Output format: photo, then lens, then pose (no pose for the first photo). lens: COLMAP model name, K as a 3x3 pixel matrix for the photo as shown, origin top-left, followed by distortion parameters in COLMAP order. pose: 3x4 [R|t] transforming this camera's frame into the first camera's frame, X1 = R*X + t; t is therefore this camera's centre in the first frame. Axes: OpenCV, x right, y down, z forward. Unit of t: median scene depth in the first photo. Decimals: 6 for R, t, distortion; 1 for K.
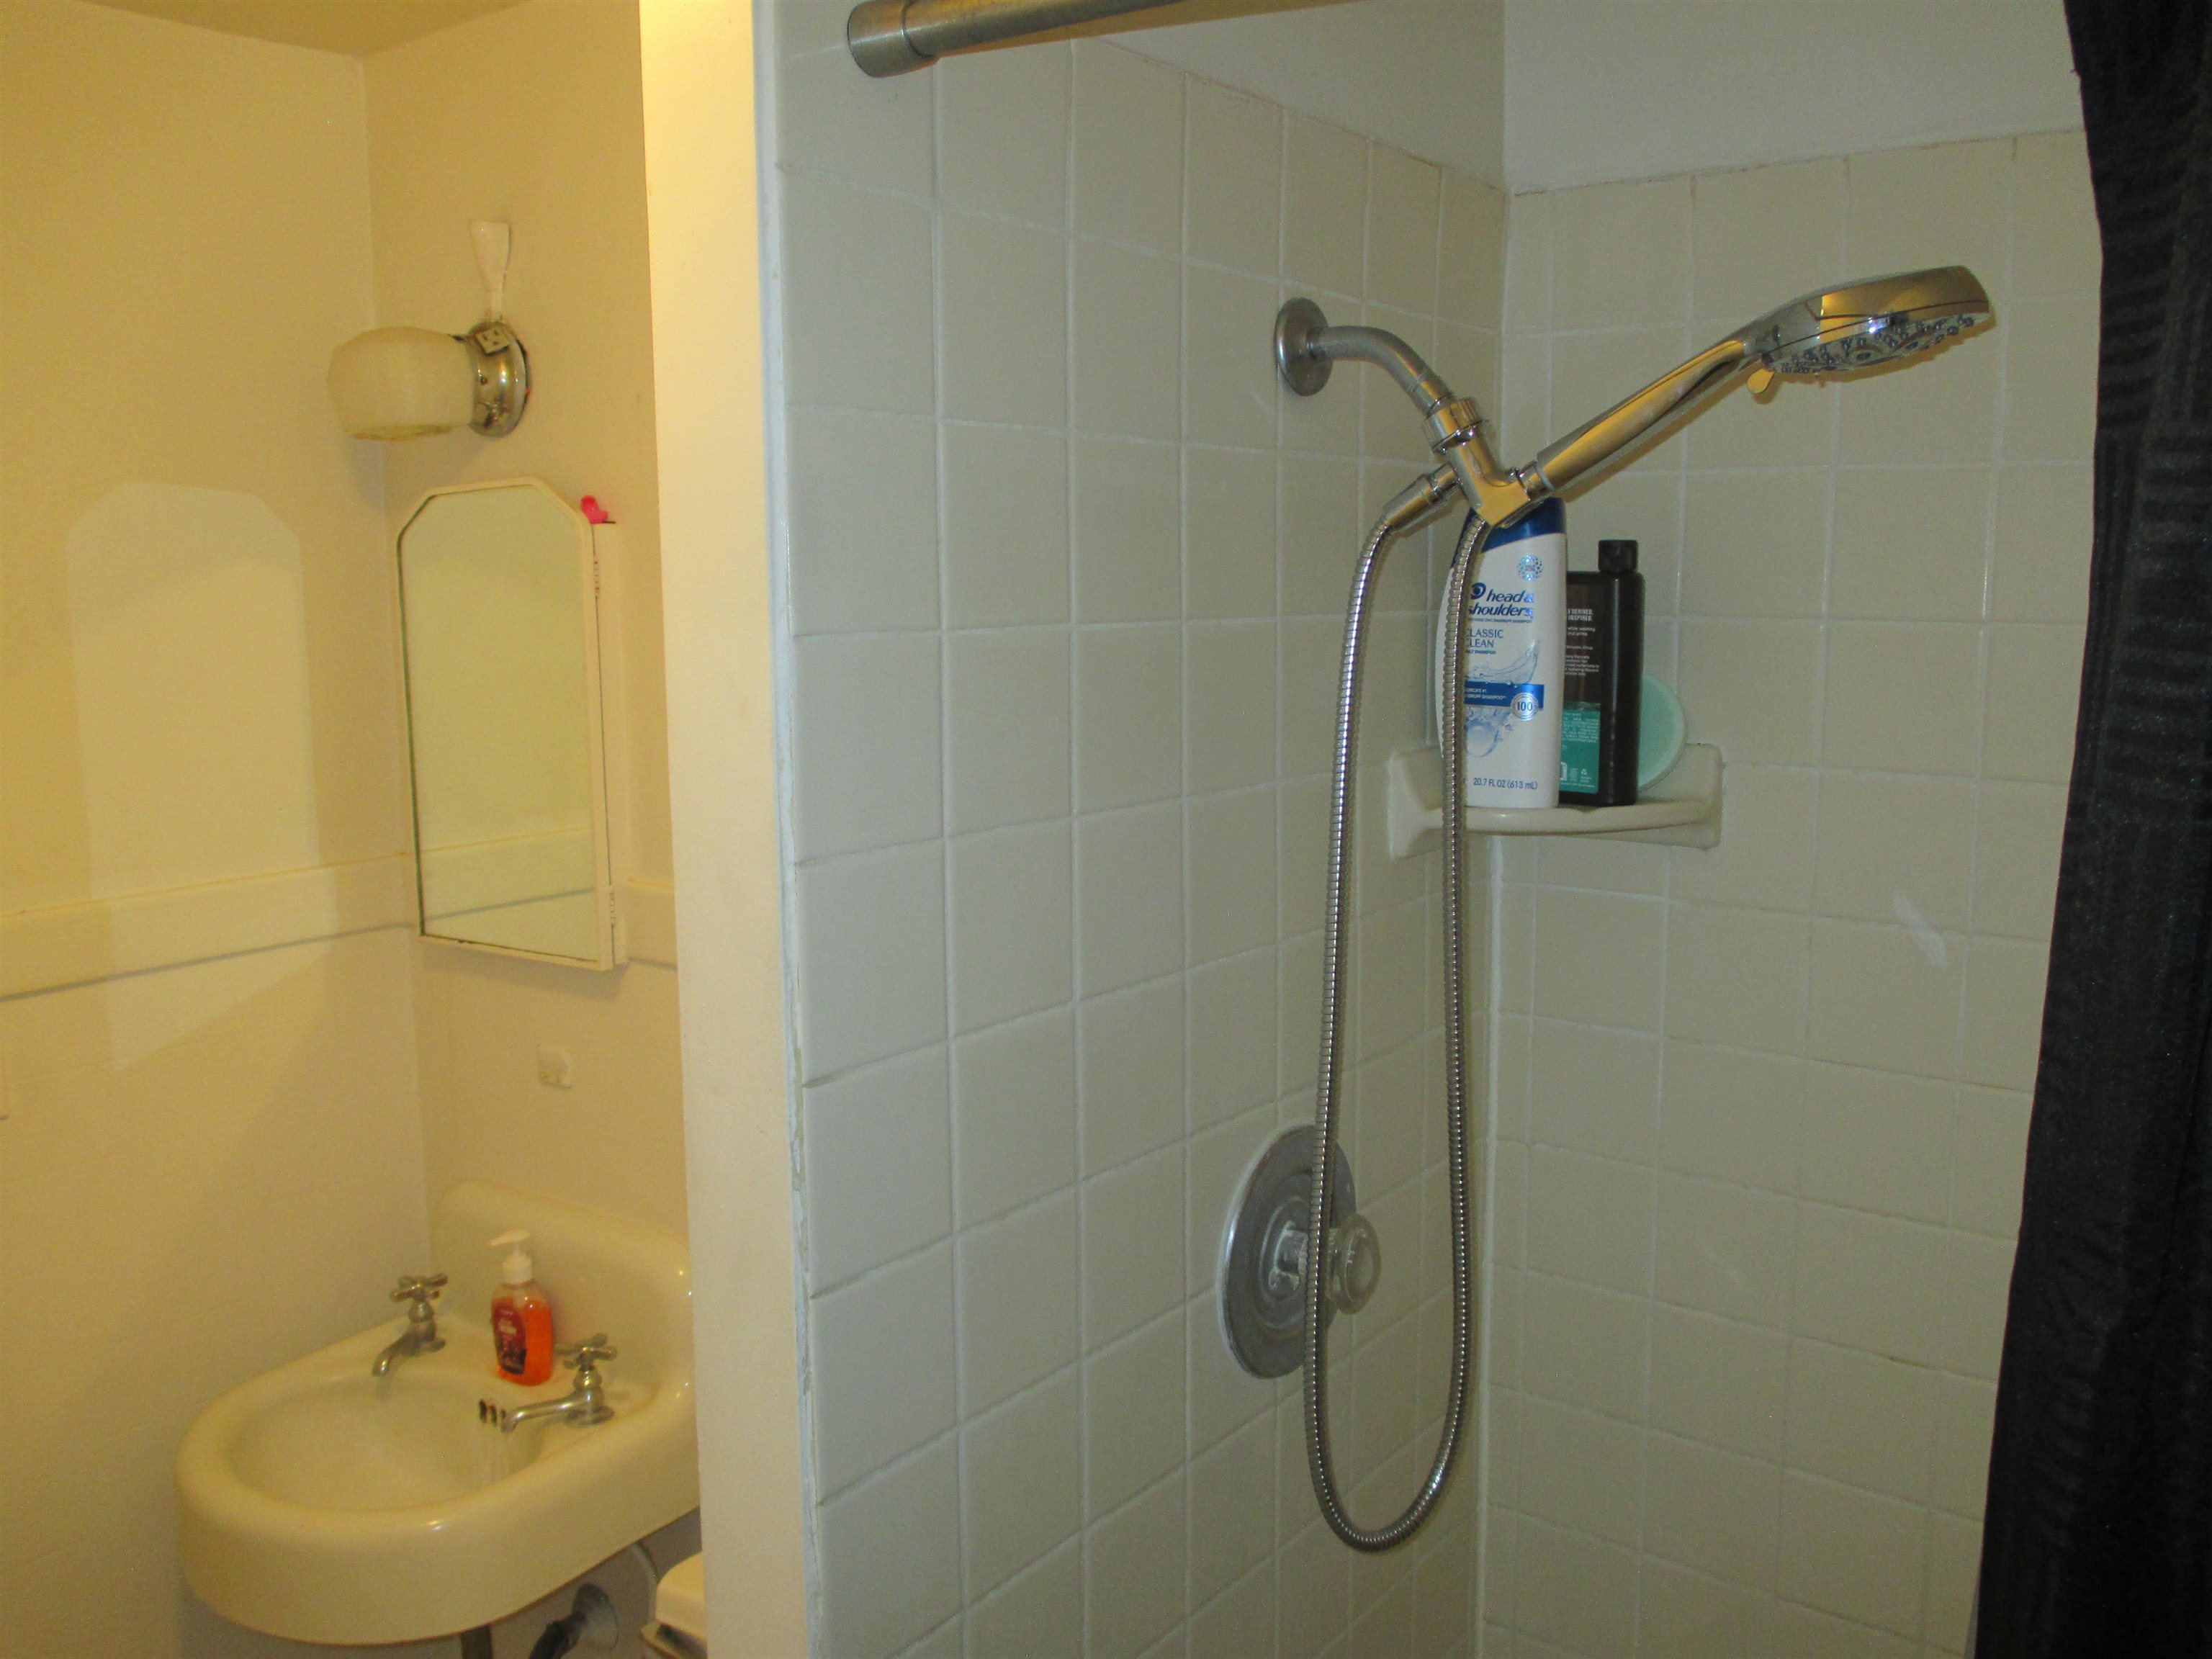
lens RADIAL K [[1832.4, 0, 1100.2], [0, 1832.4, 818.0], [0, 0, 1]] dist [-0.028442, 0.002553]
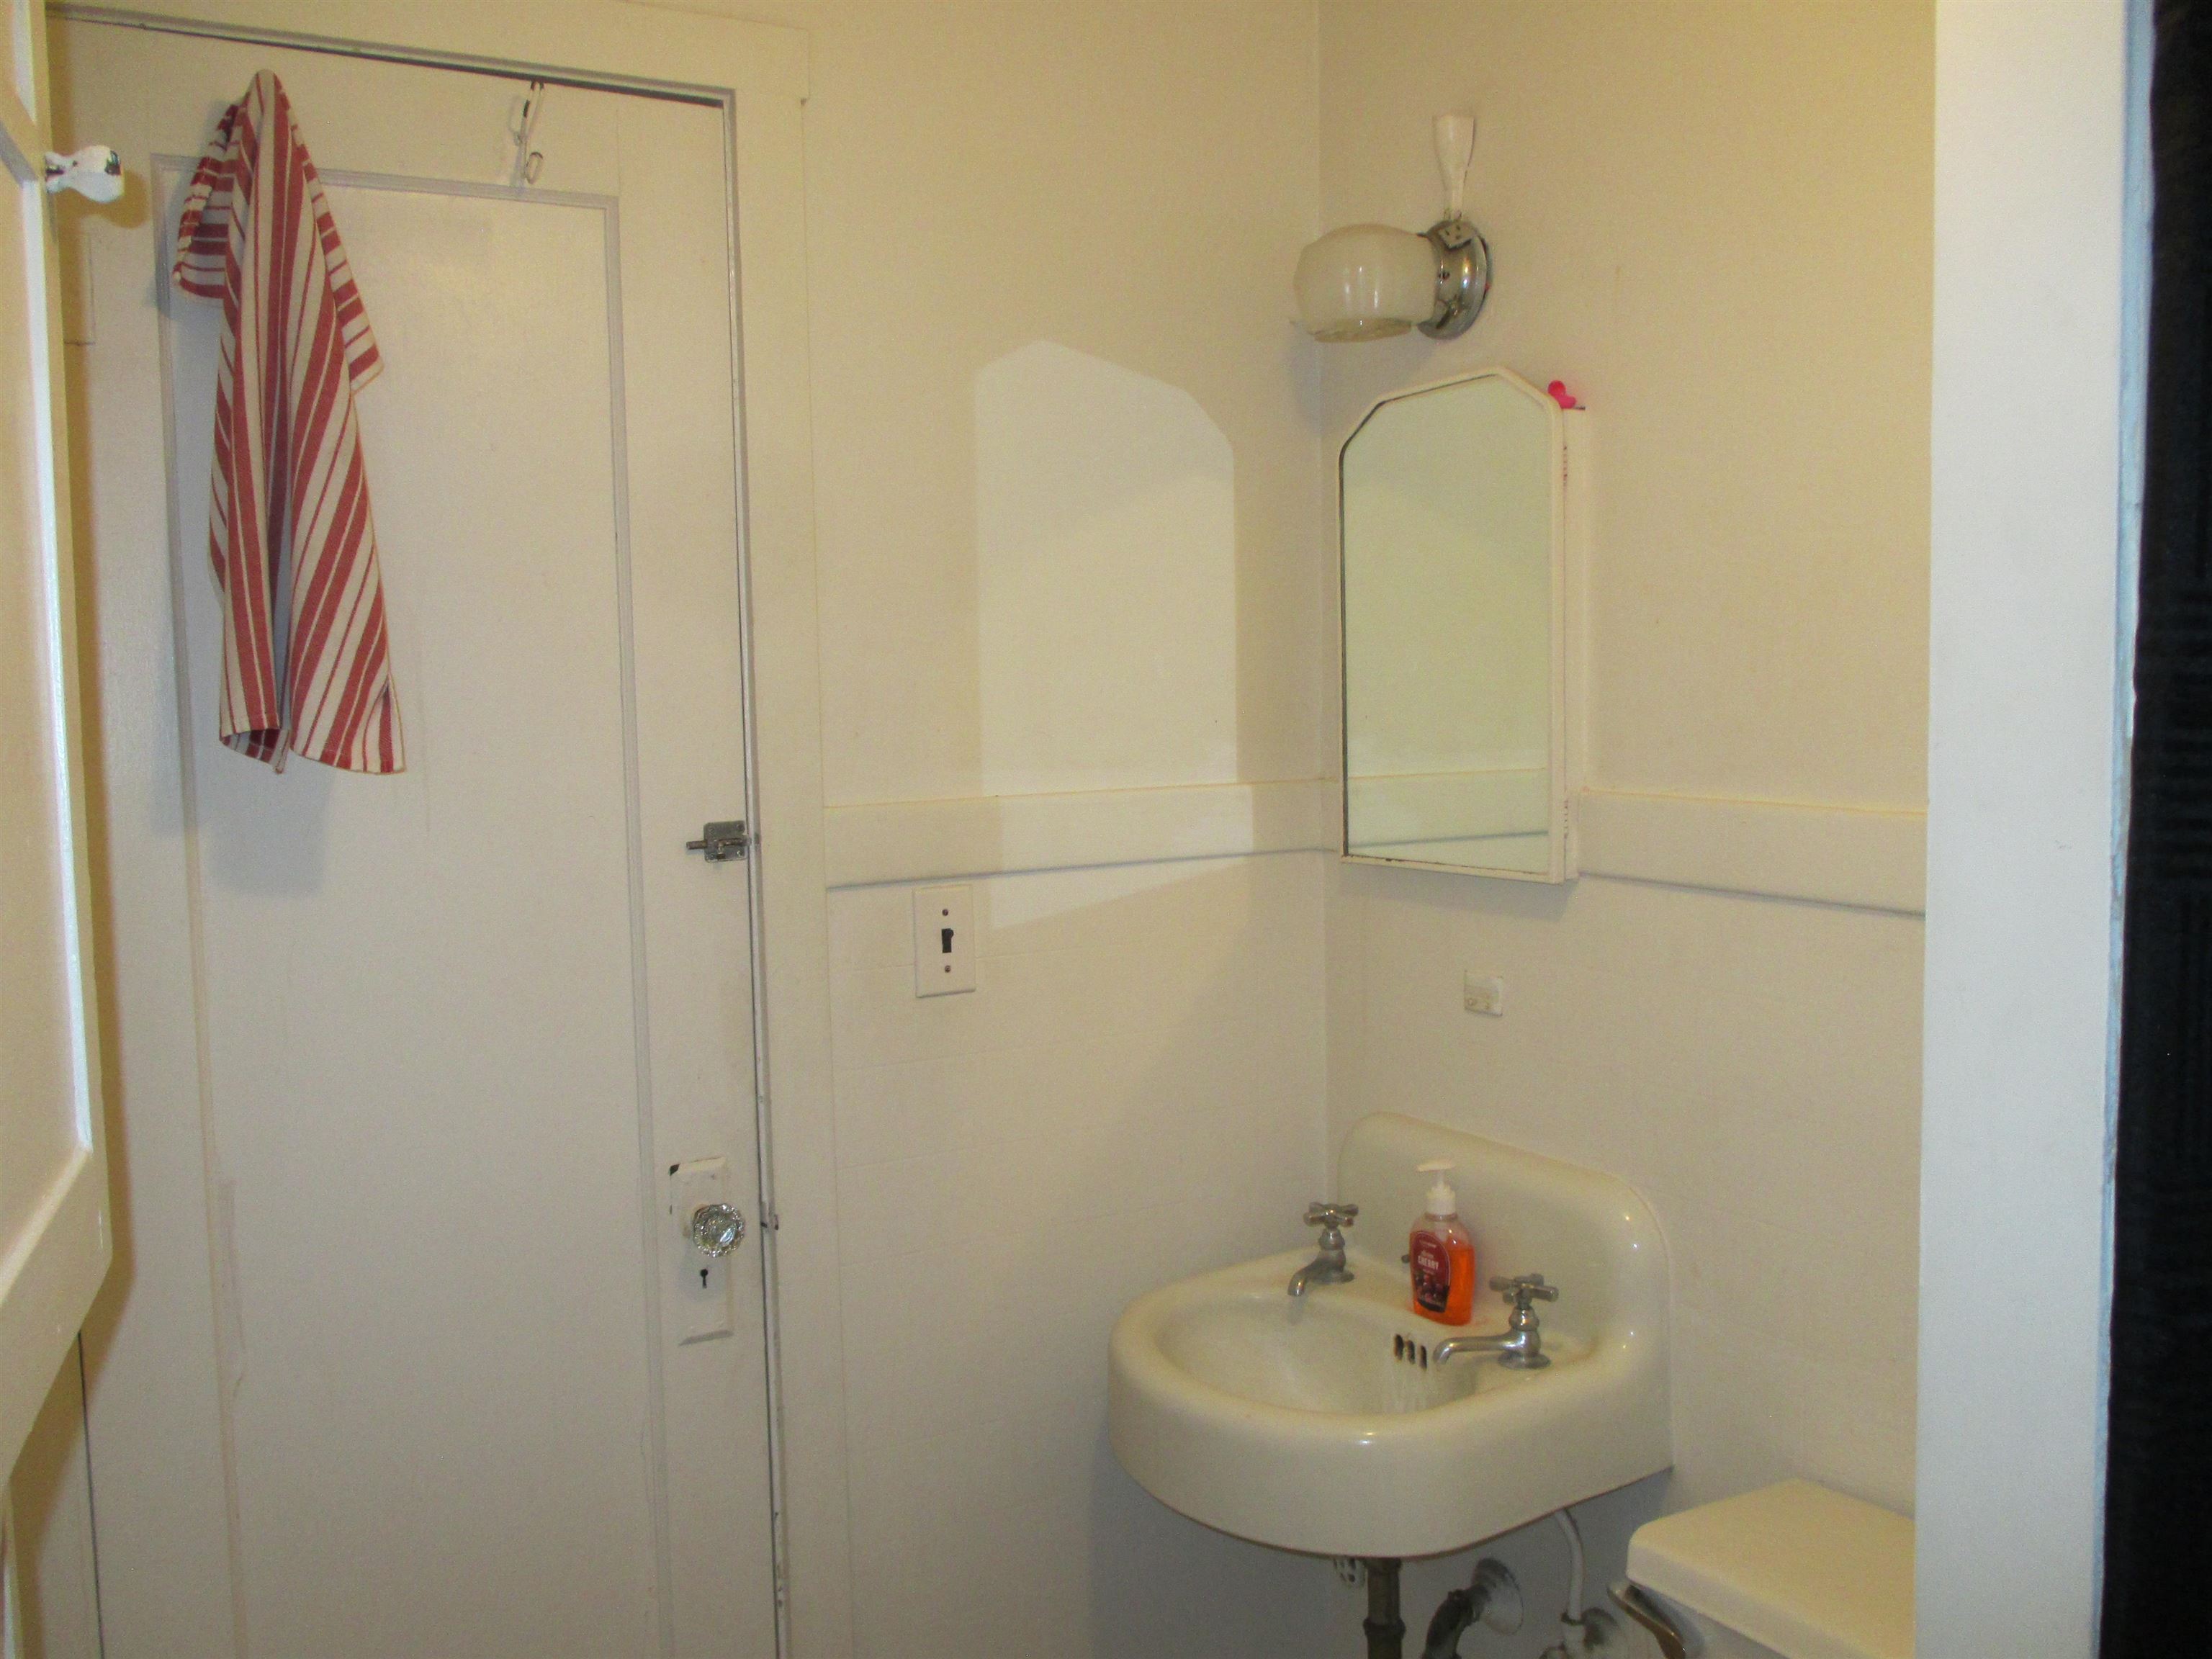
lens RADIAL K [[1832.4, 0, 1101.8], [0, 1832.4, 839.9], [0, 0, 1]] dist [-0.028442, 0.002553]
pose [[0.926766, 0.031109, -0.374350, -0.133838], [-0.050632, 0.997816, -0.042428, 0.110210], [0.372212, 0.058275, 0.926316, 0.048674]]
